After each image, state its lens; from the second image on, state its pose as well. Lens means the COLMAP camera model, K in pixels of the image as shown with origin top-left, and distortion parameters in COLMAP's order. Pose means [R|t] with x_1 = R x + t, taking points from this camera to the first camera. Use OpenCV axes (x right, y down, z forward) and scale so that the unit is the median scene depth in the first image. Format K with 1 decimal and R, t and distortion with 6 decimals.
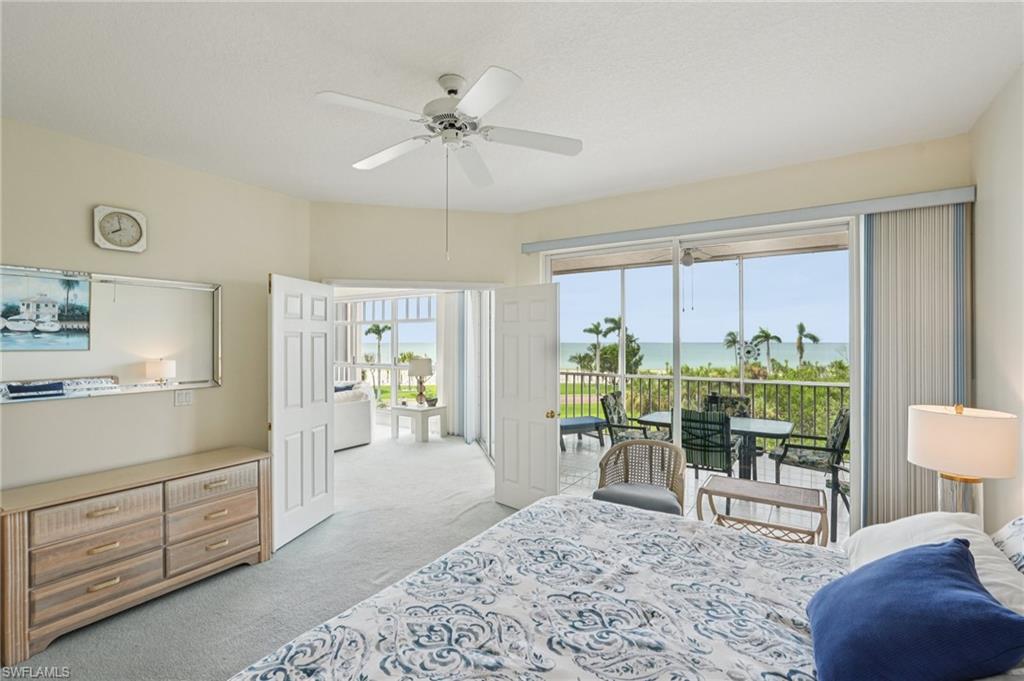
lens RADIAL K [[461.2, 0, 511.4], [0, 461.2, 342.1], [0, 0, 1]] dist [-0.010036, 0.006549]
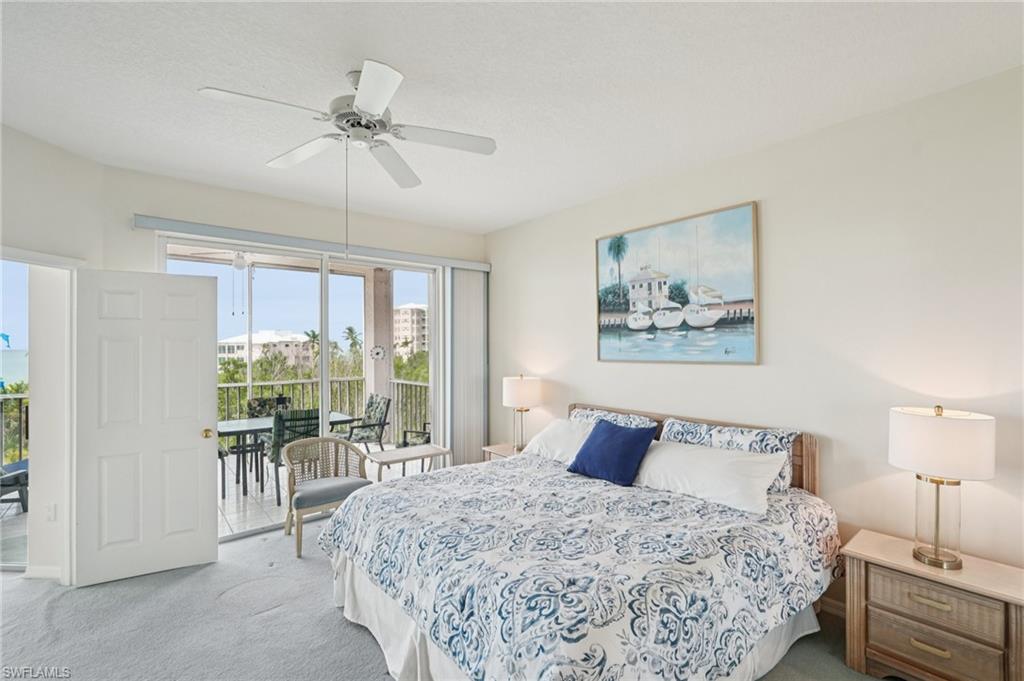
lens RADIAL K [[461.2, 0, 513.0], [0, 461.2, 343.1], [0, 0, 1]] dist [-0.010036, 0.006549]
pose [[0.292122, 0.003057, 0.956376, -0.986043], [0.006390, 0.999966, -0.005148, 0.002387], [-0.956360, 0.007615, 0.292093, 0.413191]]
